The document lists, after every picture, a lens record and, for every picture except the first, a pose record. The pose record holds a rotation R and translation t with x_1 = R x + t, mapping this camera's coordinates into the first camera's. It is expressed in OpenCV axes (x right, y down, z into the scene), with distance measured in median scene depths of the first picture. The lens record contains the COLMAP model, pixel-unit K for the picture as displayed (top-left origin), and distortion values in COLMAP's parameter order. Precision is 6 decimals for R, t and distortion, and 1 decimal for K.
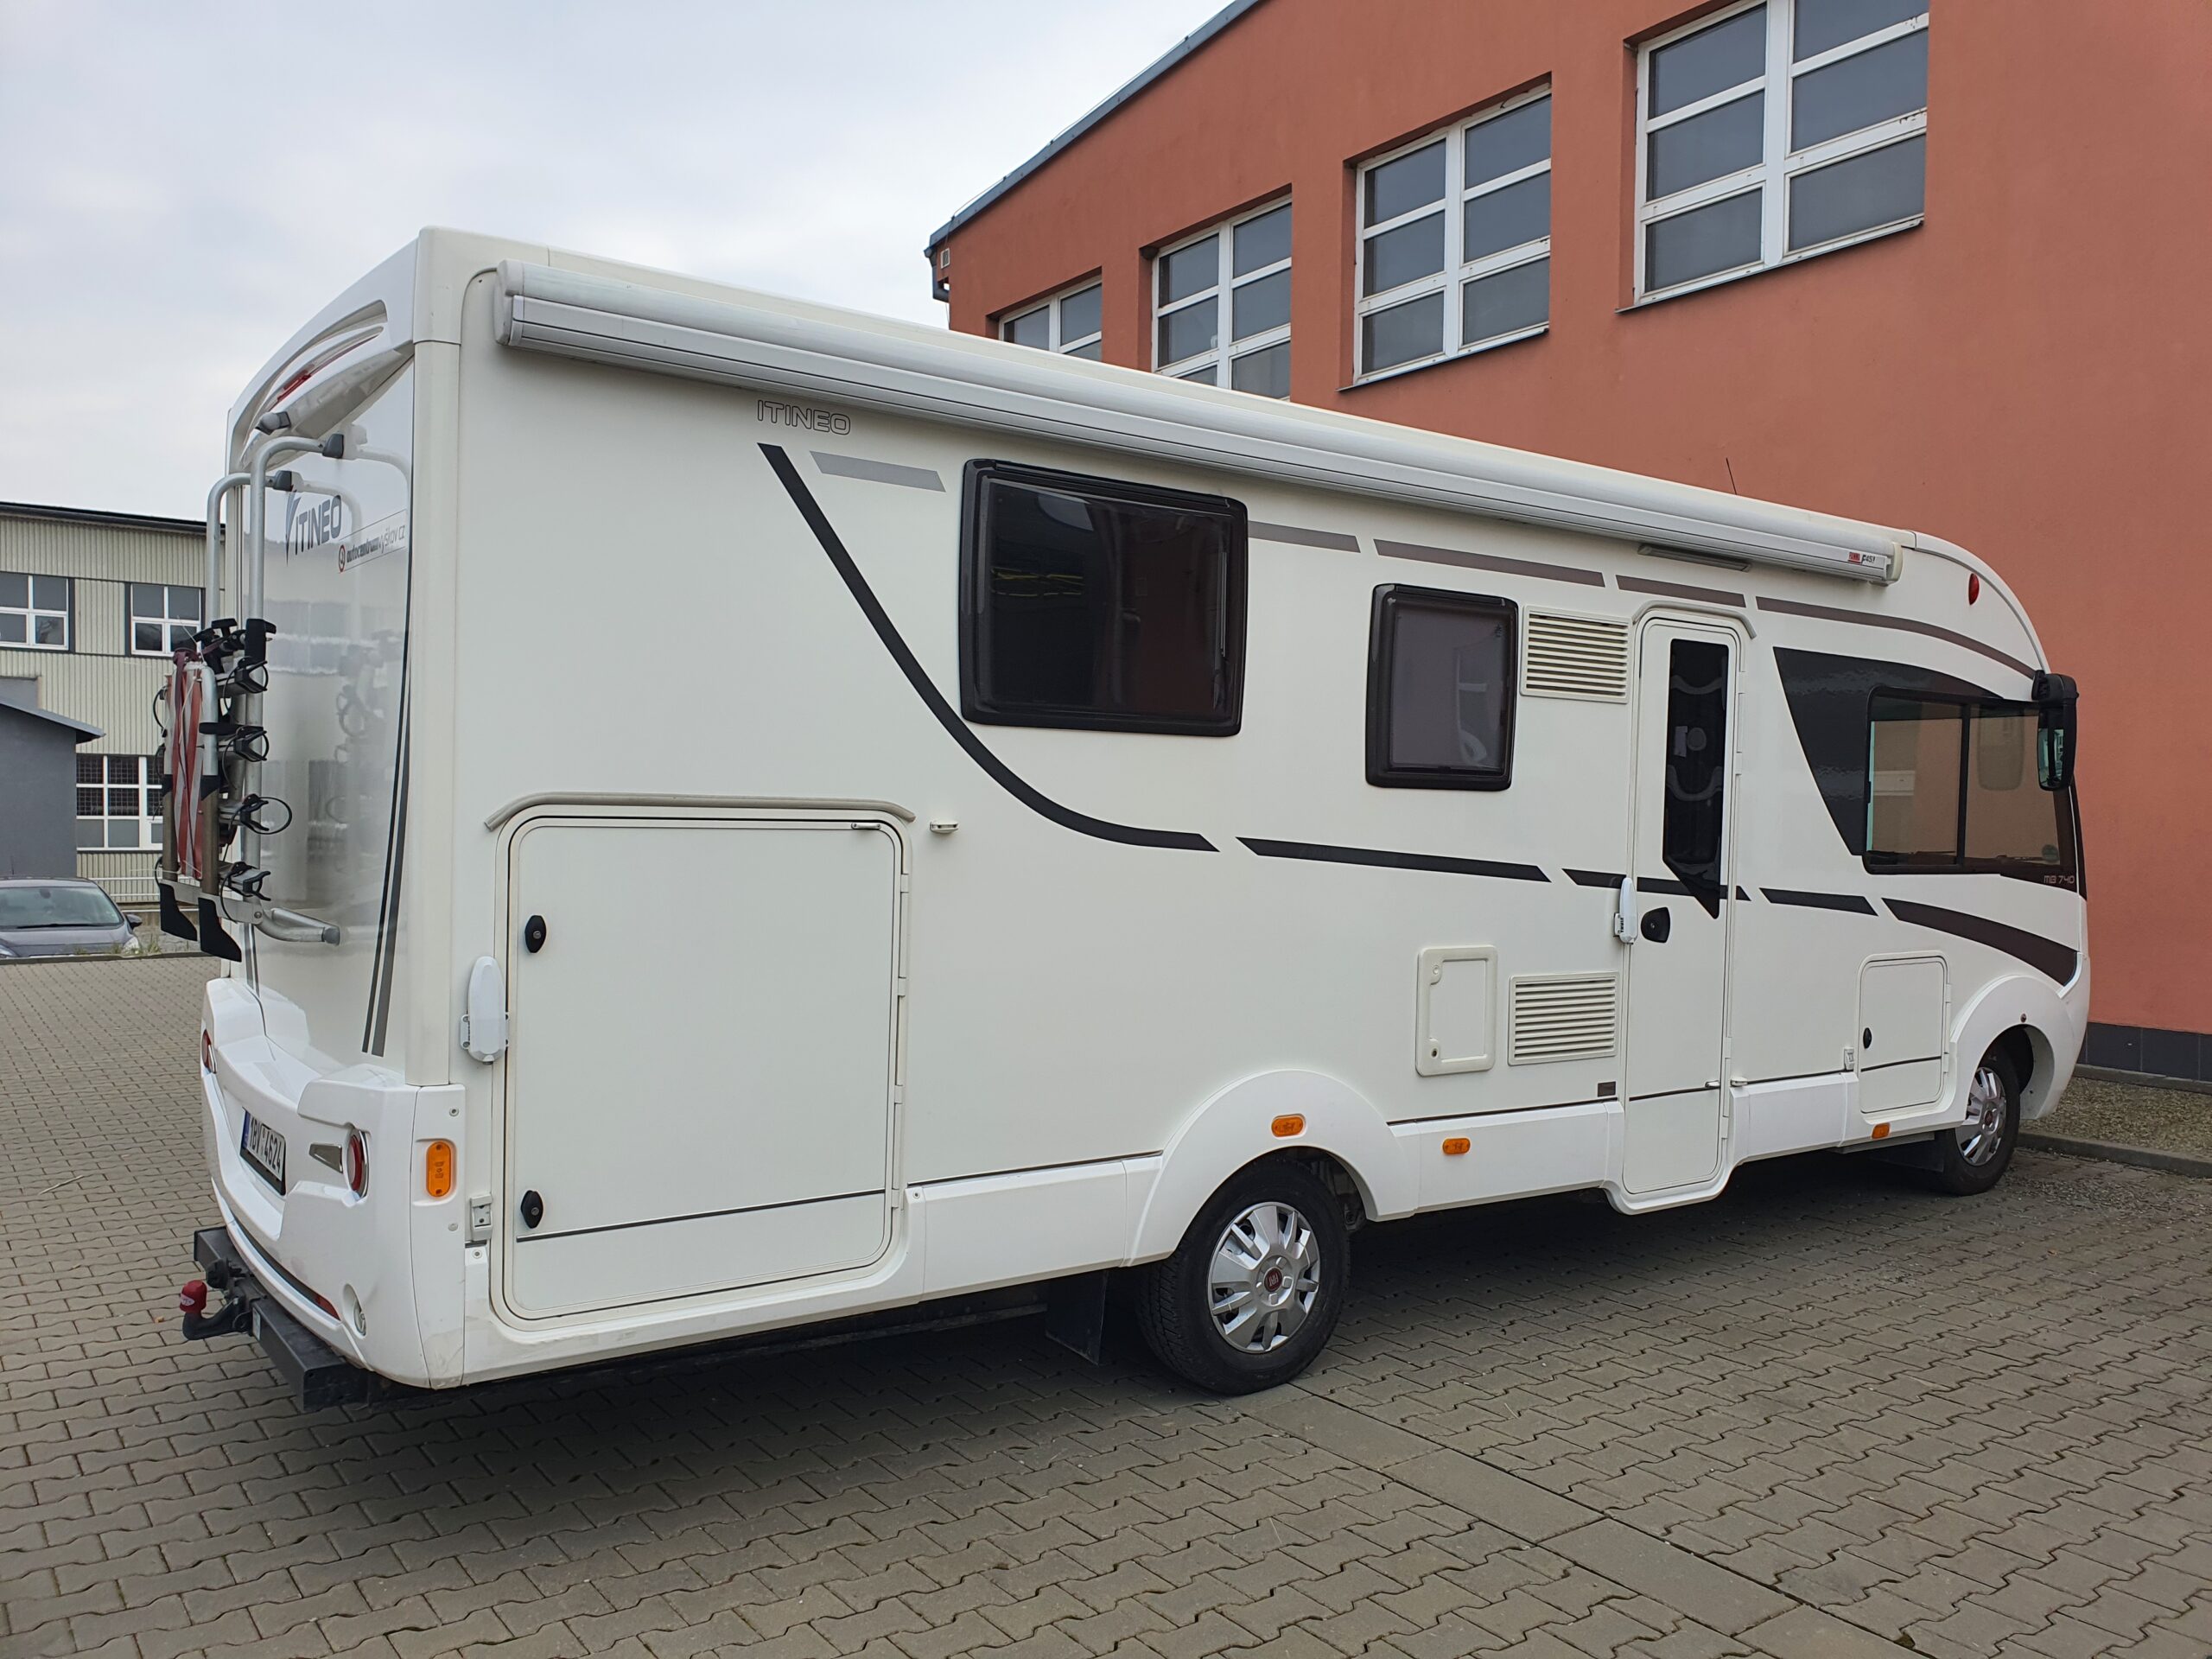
lens RADIAL K [[1706.9, 0, 1124.6], [0, 1706.9, 825.6], [0, 0, 1]] dist [0.044678, -0.009563]
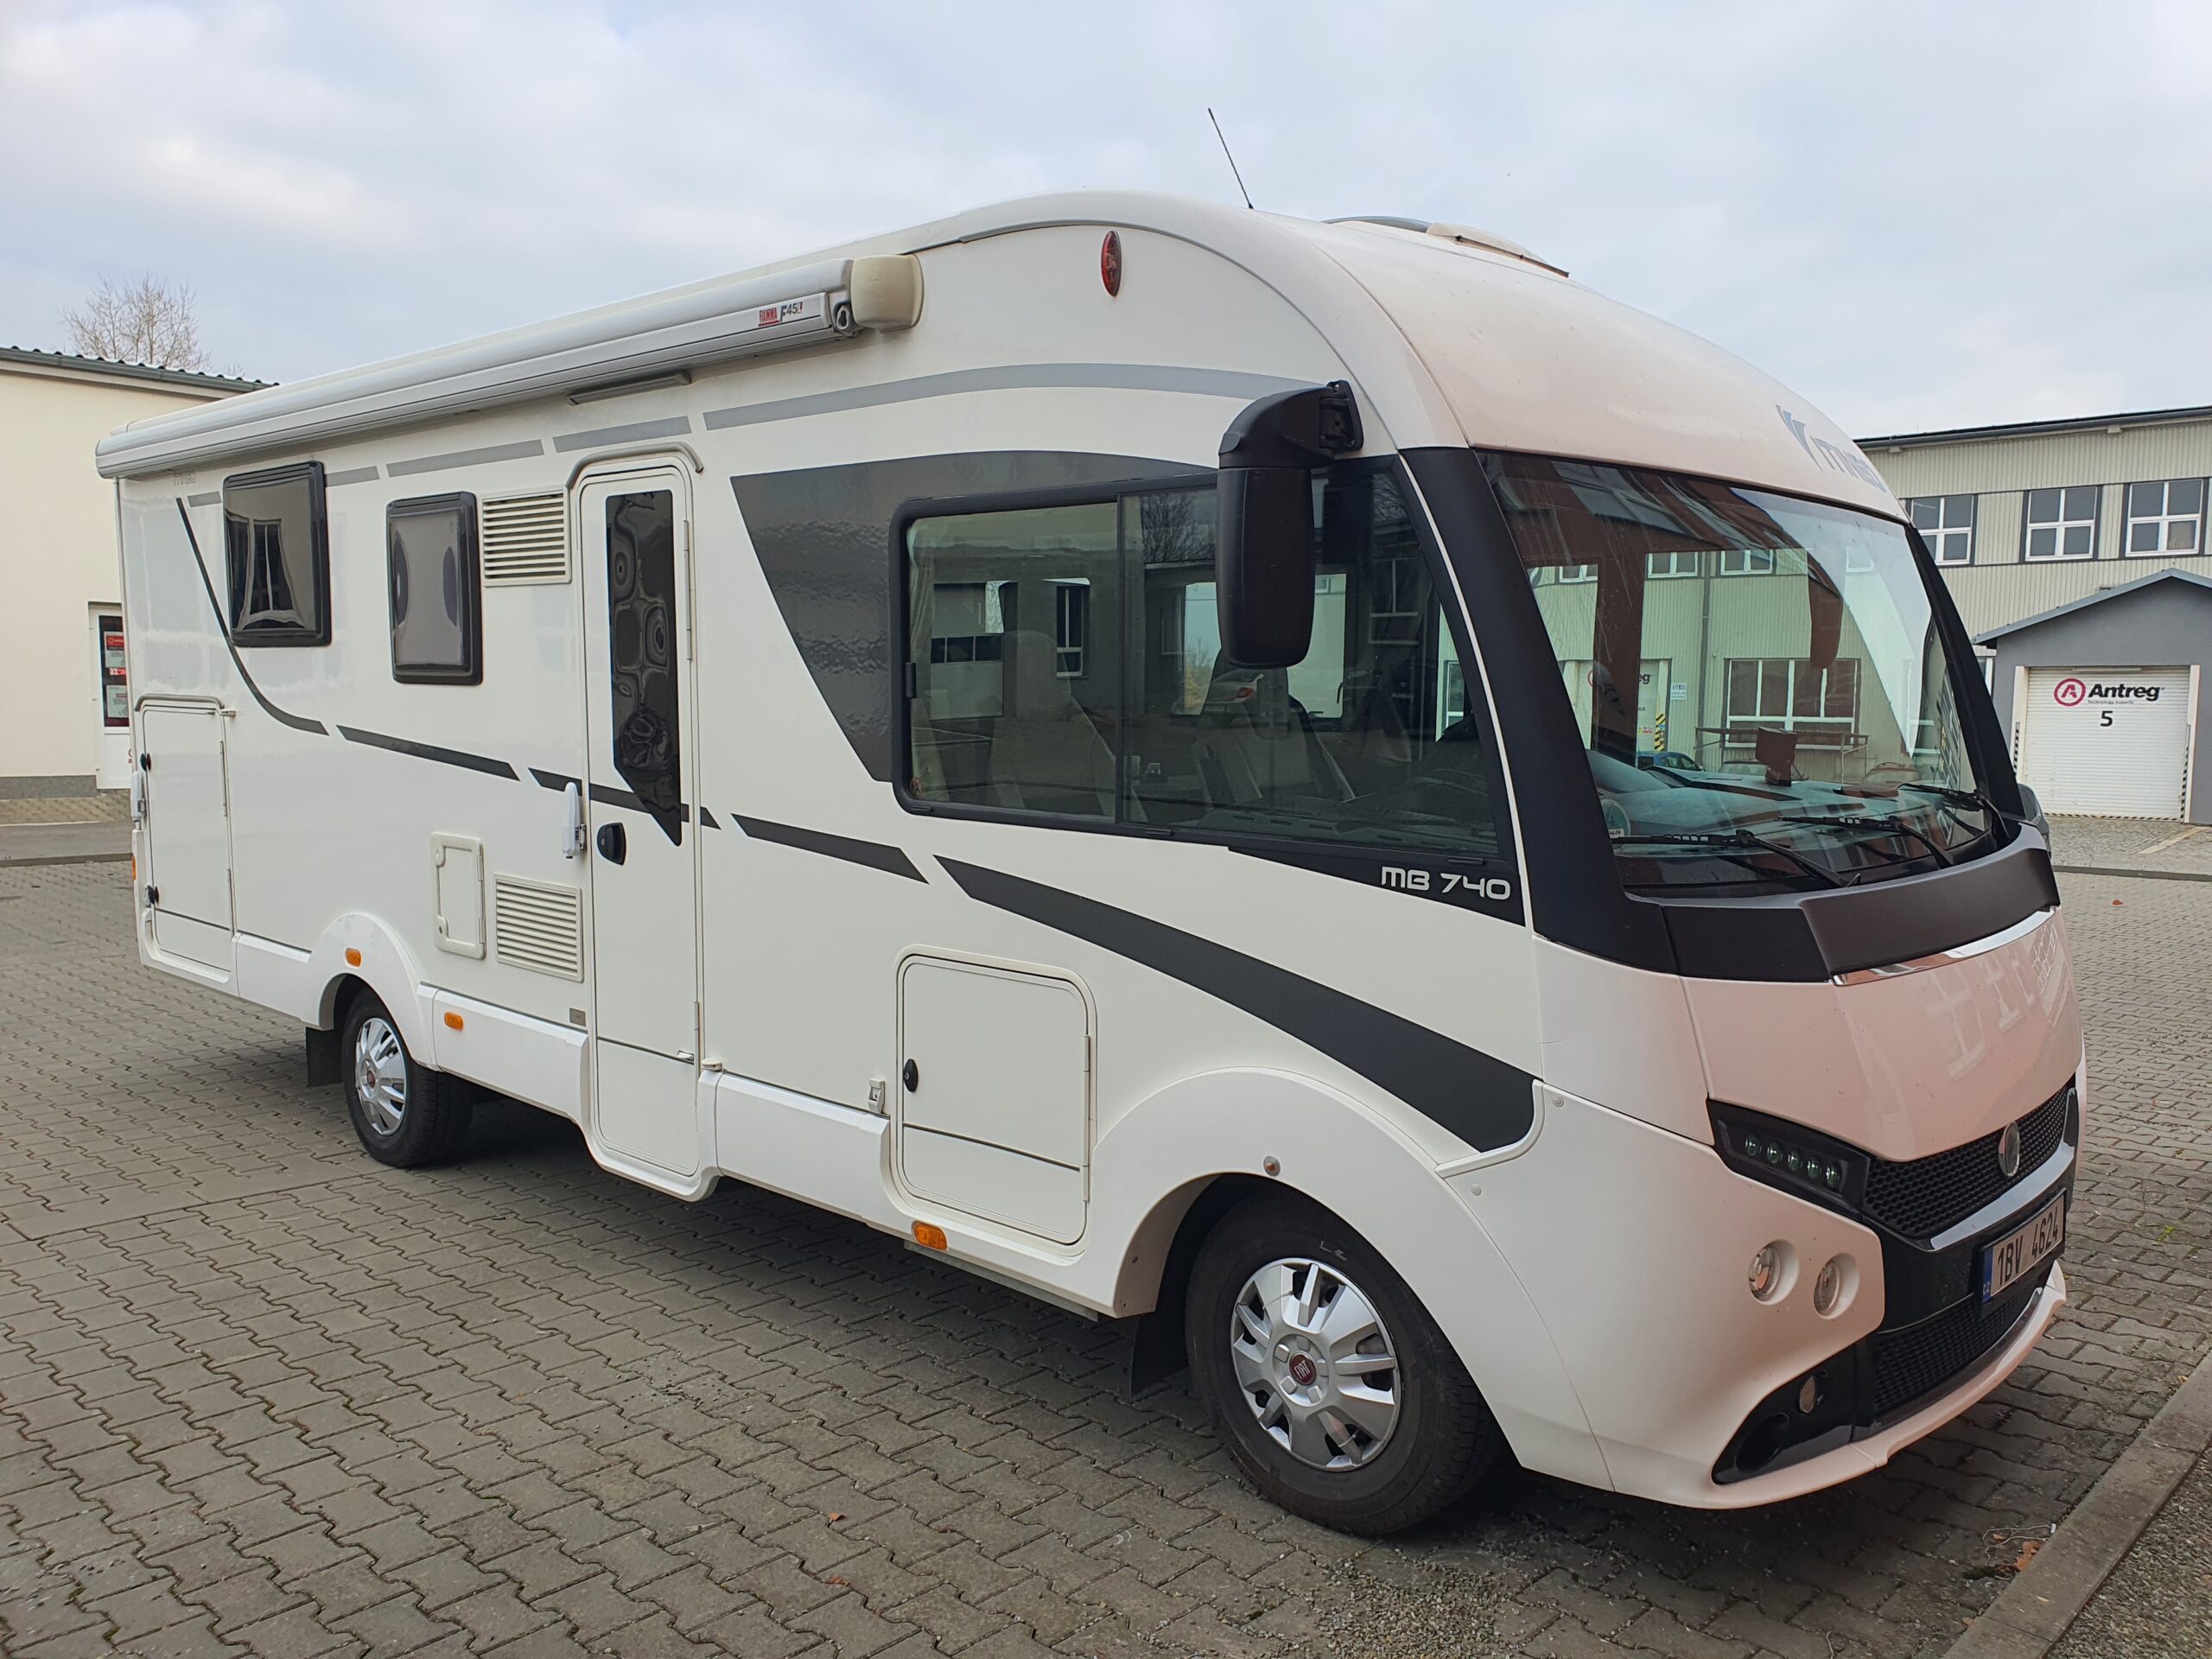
lens RADIAL K [[1706.9, 0, 1125.0], [0, 1706.9, 836.0], [0, 0, 1]] dist [0.044678, -0.009563]
pose [[0.187268, 0.072939, -0.979597, 1.150281], [-0.016966, 0.997331, 0.071017, -0.009065], [0.982162, 0.003320, 0.188006, 1.058584]]
